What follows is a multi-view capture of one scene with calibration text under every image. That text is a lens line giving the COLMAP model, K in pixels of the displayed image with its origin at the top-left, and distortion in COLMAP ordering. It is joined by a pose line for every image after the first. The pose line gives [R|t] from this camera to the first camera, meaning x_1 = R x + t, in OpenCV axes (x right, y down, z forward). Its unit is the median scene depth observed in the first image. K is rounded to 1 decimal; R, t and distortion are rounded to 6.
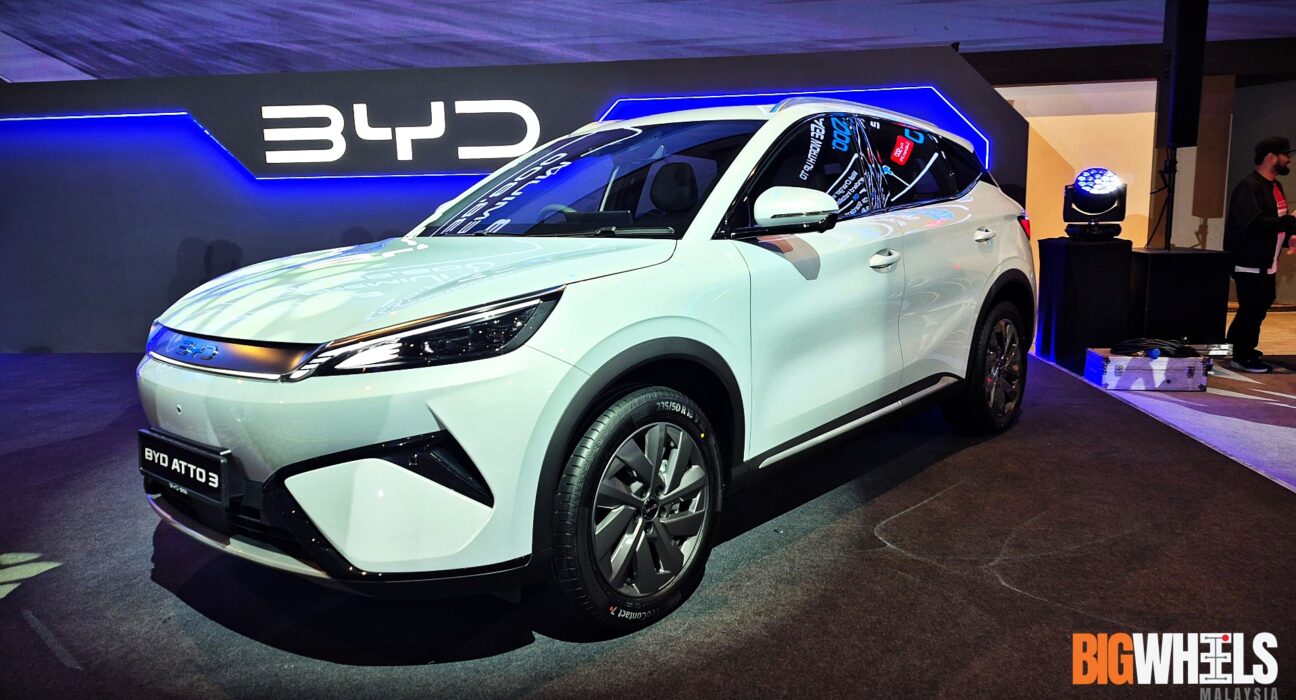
lens RADIAL K [[885.9, 0, 648.0], [0, 885.9, 350.0], [0, 0, 1]] dist [0.092249, -0.095107]
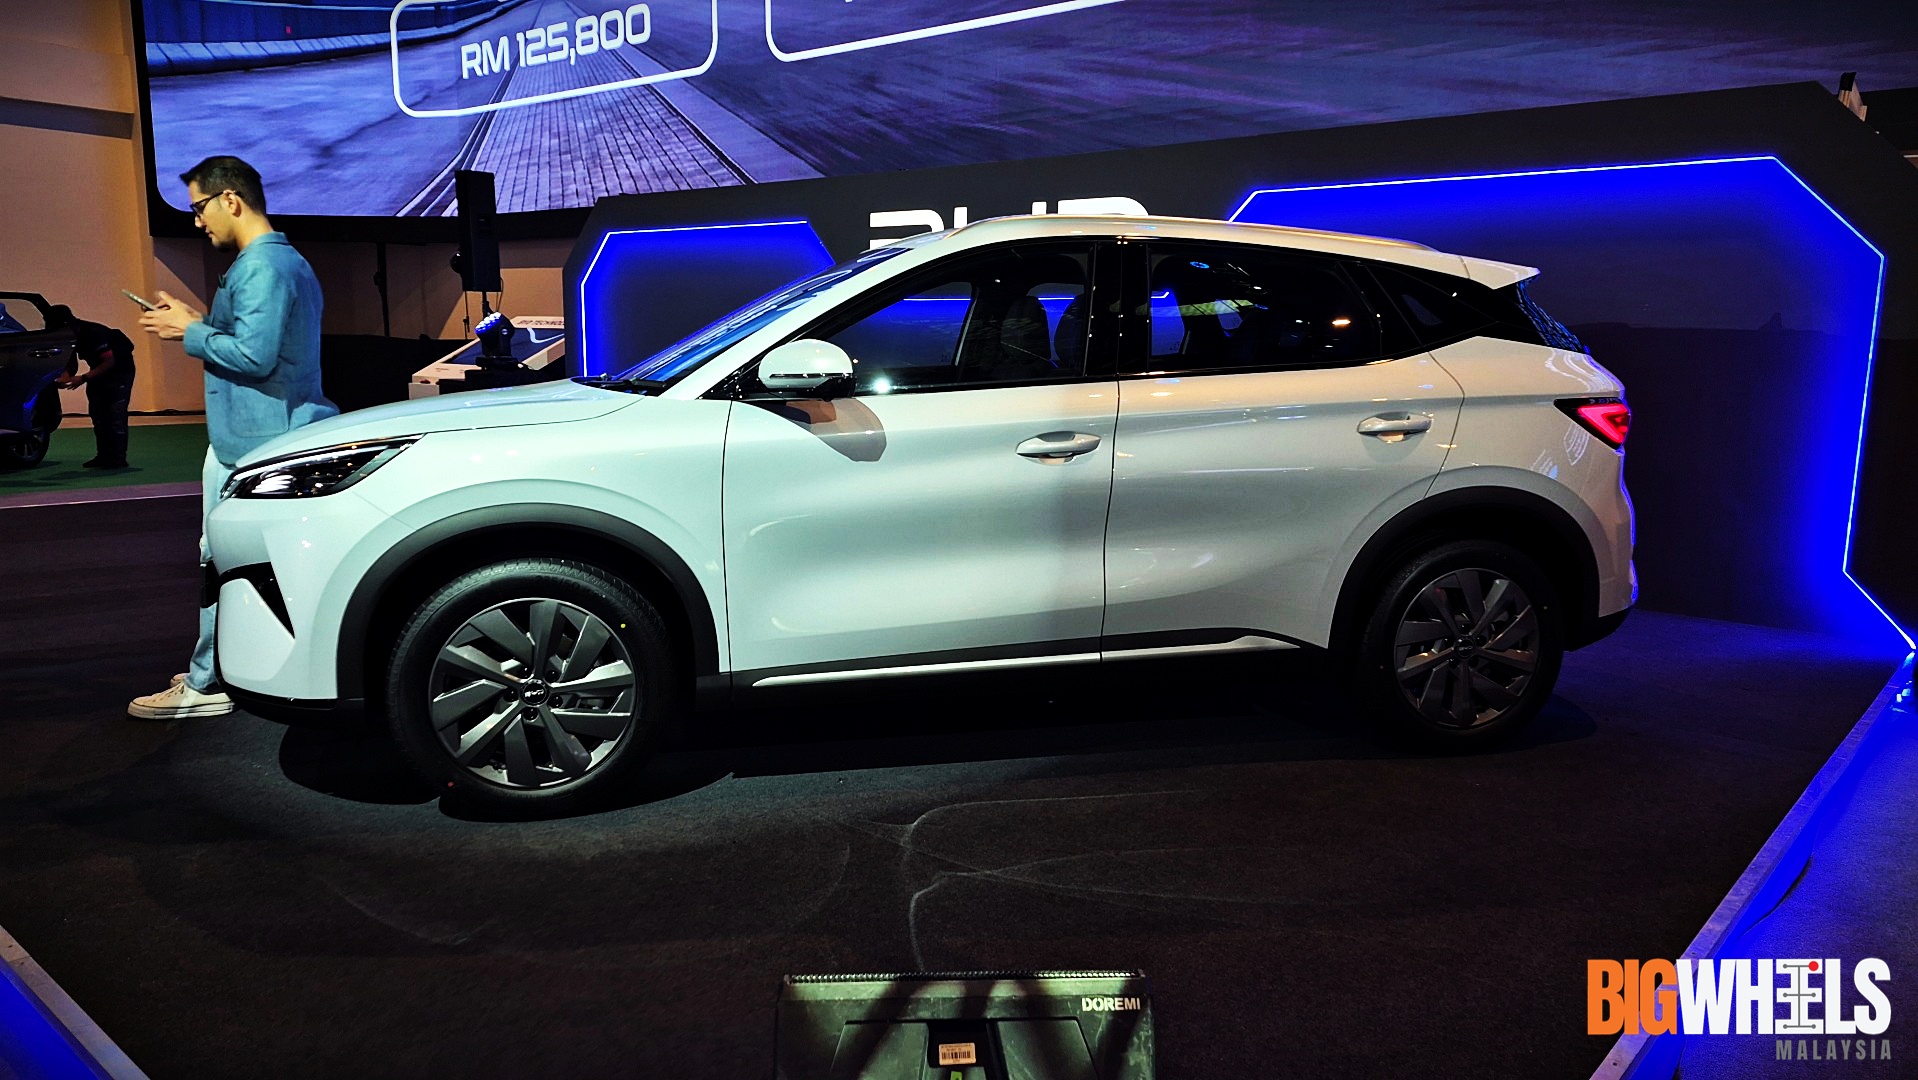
lens RADIAL K [[1299.5, 0, 958.6], [0, 1299.5, 557.7], [0, 0, 1]] dist [0.059373, -0.002366]
pose [[0.824769, 0.131952, -0.549858, 0.741178], [-0.124263, 0.990917, 0.051404, -0.054363], [0.551647, 0.025930, 0.833675, 0.092874]]
